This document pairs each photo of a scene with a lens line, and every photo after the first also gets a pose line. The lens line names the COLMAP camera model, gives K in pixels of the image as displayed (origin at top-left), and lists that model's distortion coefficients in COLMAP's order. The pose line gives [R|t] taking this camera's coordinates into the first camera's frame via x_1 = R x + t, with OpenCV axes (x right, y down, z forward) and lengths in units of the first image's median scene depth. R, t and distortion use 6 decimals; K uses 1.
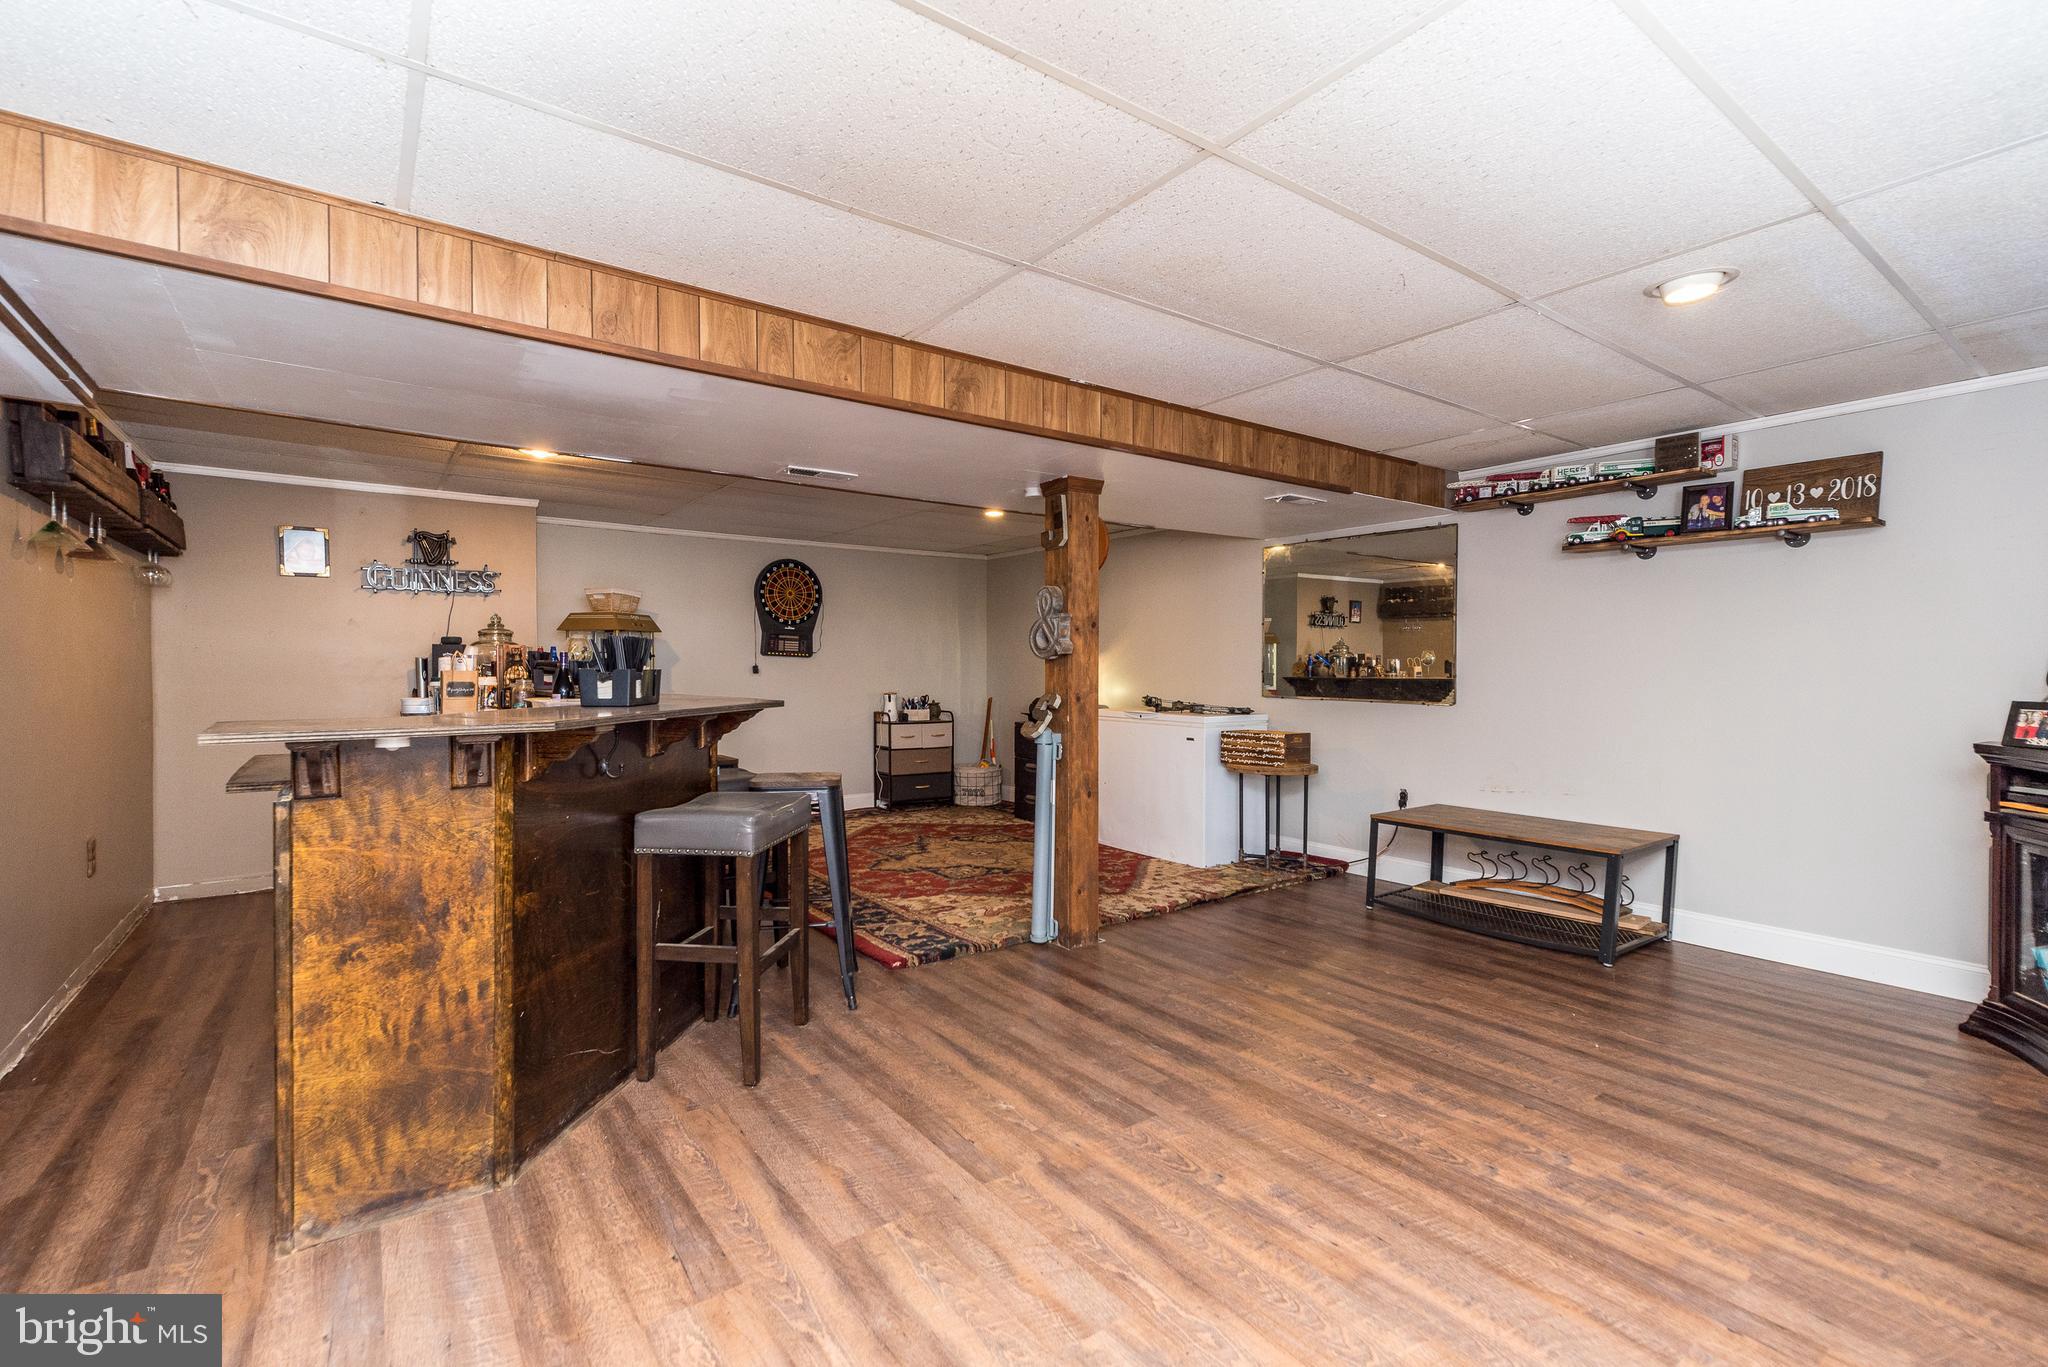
lens RADIAL K [[935.1, 0, 1029.0], [0, 935.1, 678.7], [0, 0, 1]] dist [0.002092, 0.000023]
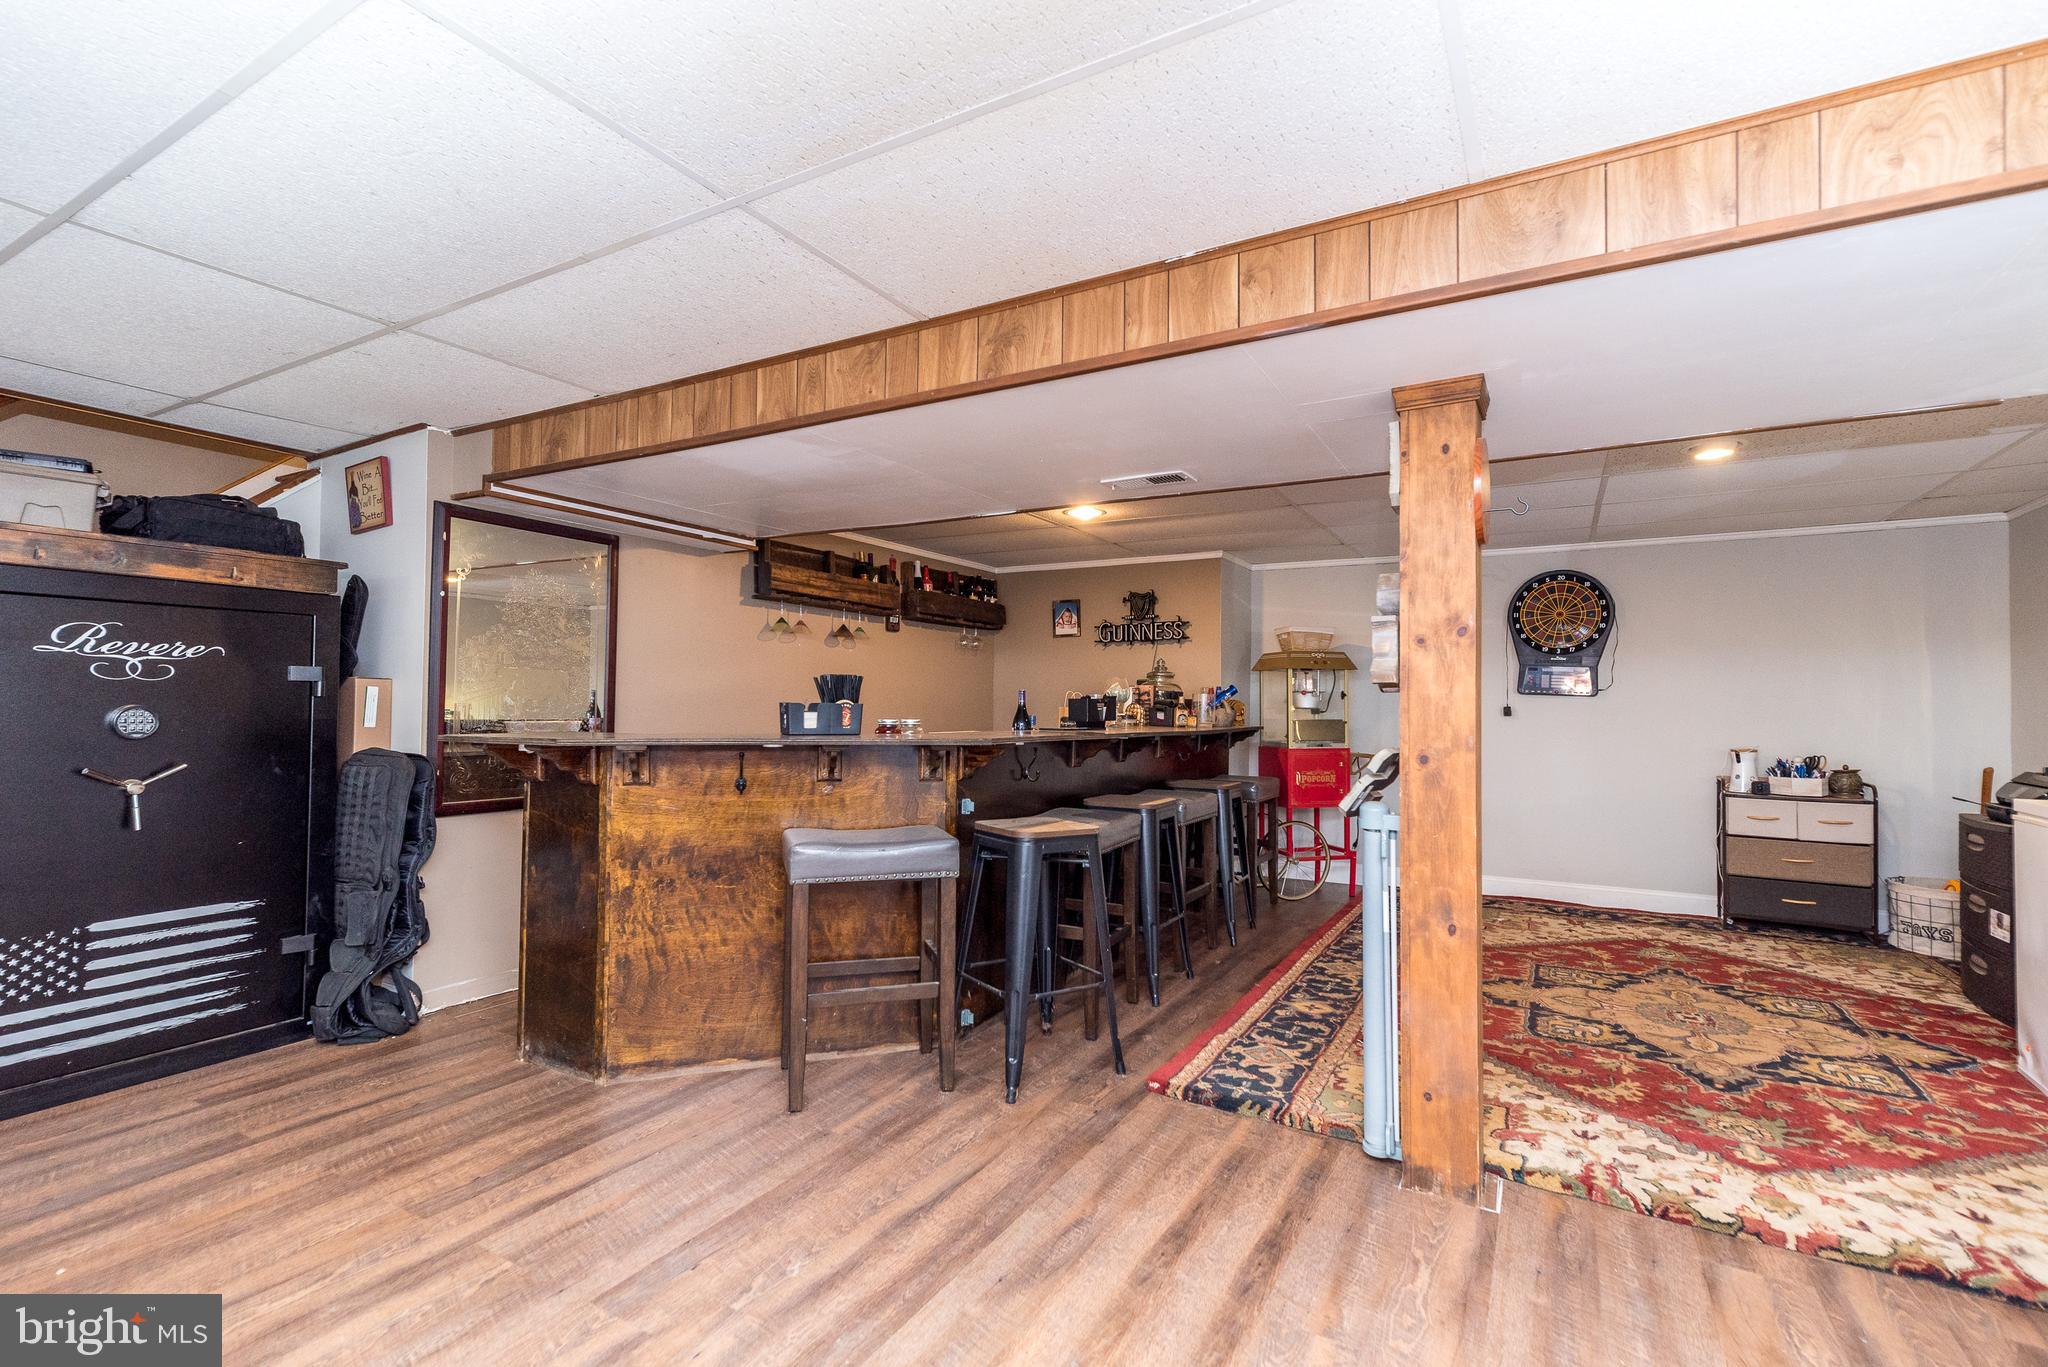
lens RADIAL K [[894.9, 0, 1010.9], [0, 894.9, 680.0], [0, 0, 1]] dist [0.008520, 0.000067]
pose [[0.396960, -0.022947, -0.917549, 0.415037], [-0.020291, 0.999224, -0.033767, -0.003464], [0.917612, 0.032022, 0.396186, 0.482096]]
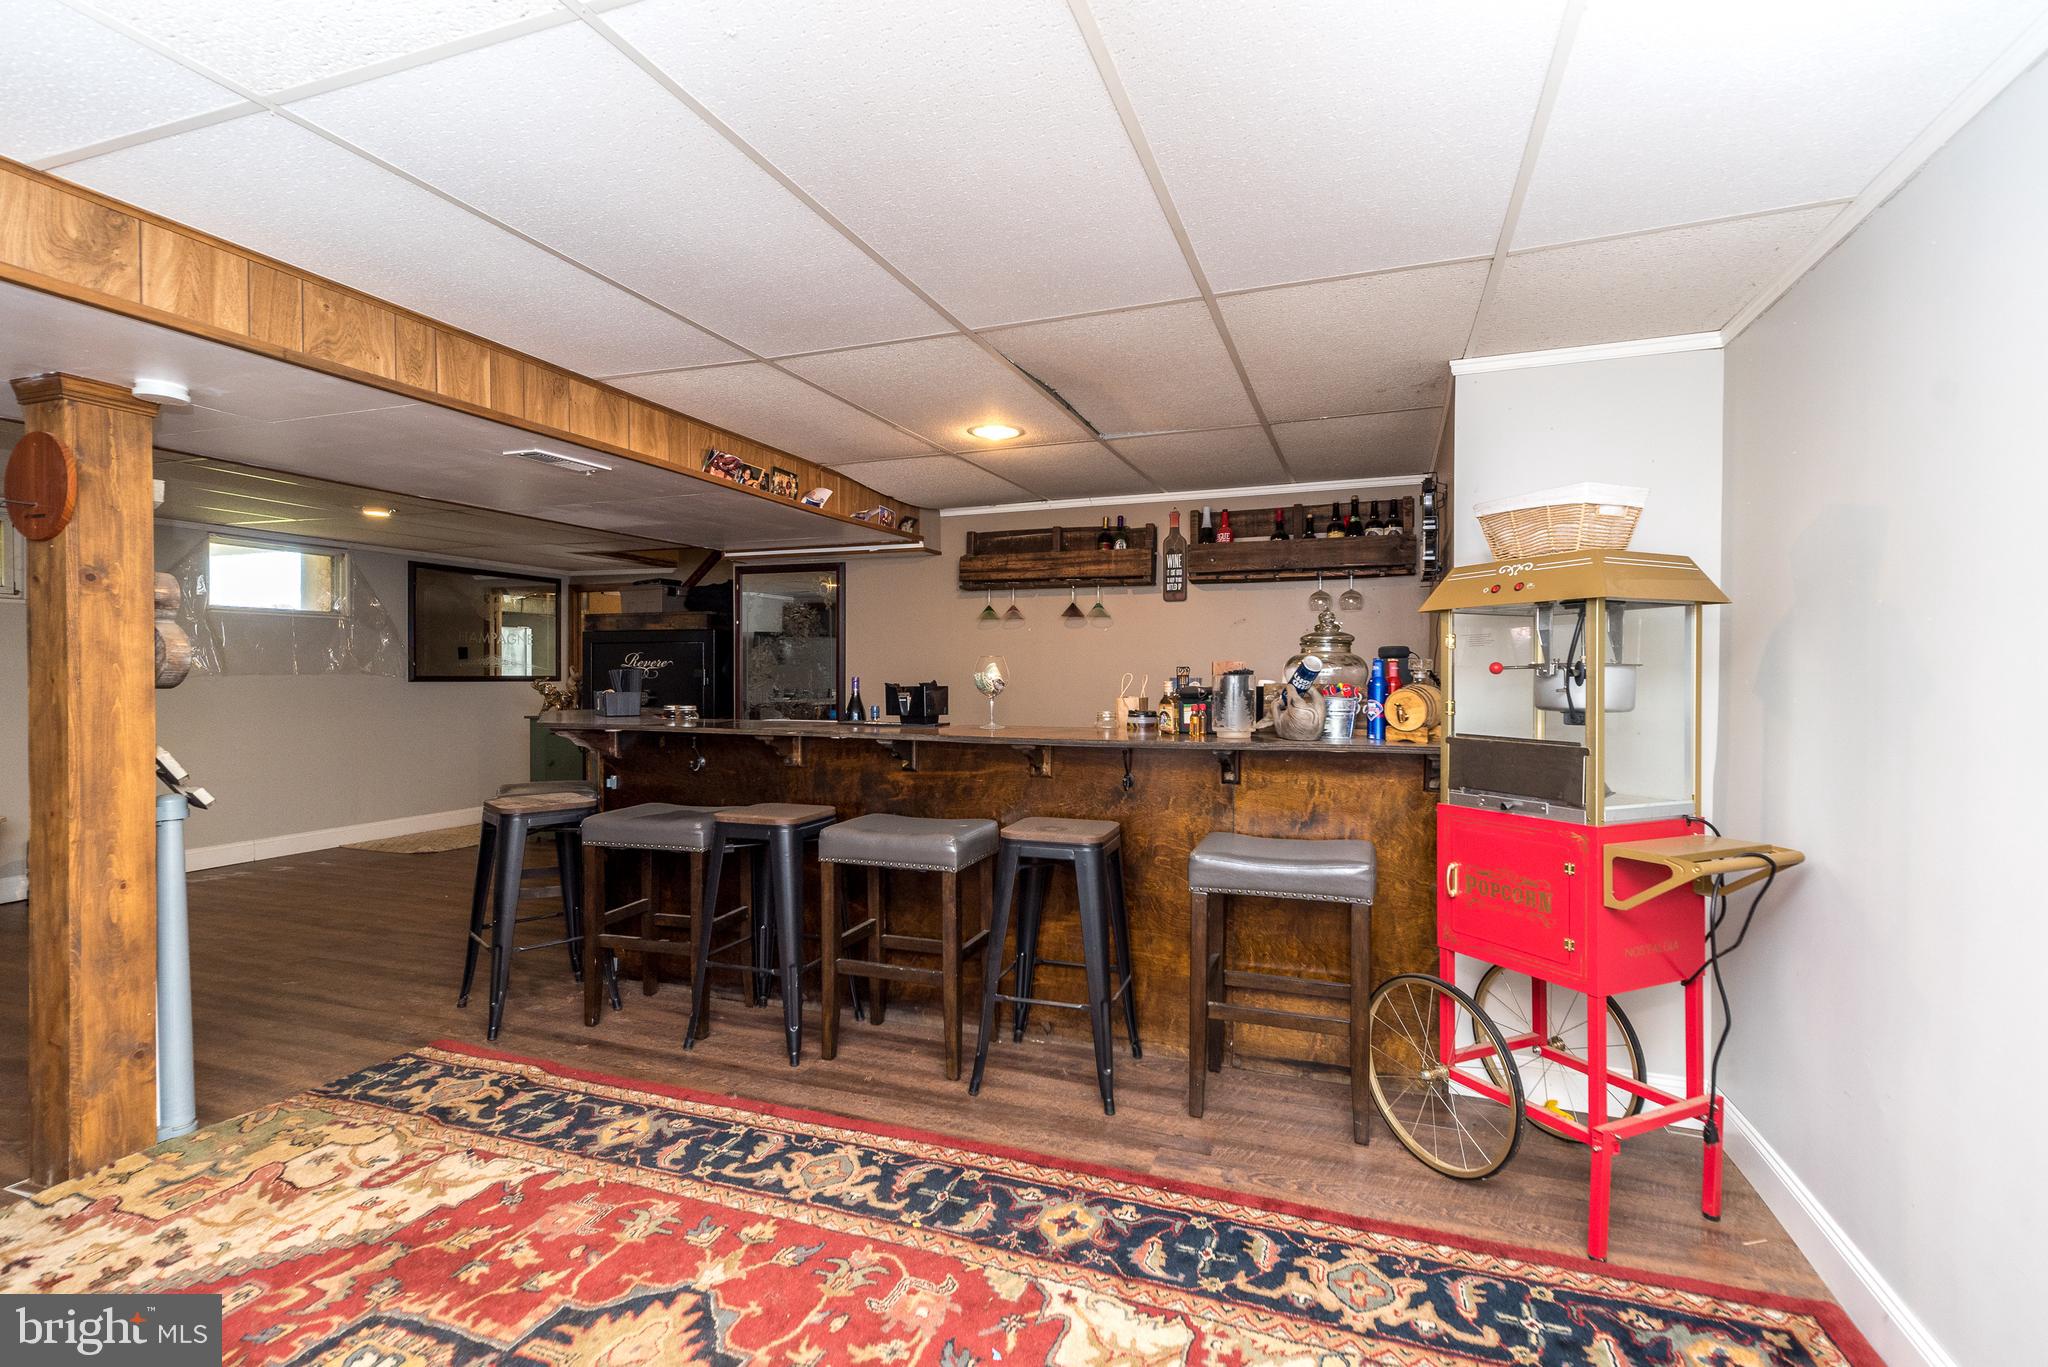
lens RADIAL K [[942.2, 0, 1092.0], [0, 942.2, 685.9], [0, 0, 1]] dist [0.000974, 0.001110]
pose [[-0.813069, 0.005355, -0.582143, -0.107275], [-0.007055, 0.999794, 0.019051, -0.034019], [0.582125, 0.019597, -0.812863, 1.678462]]
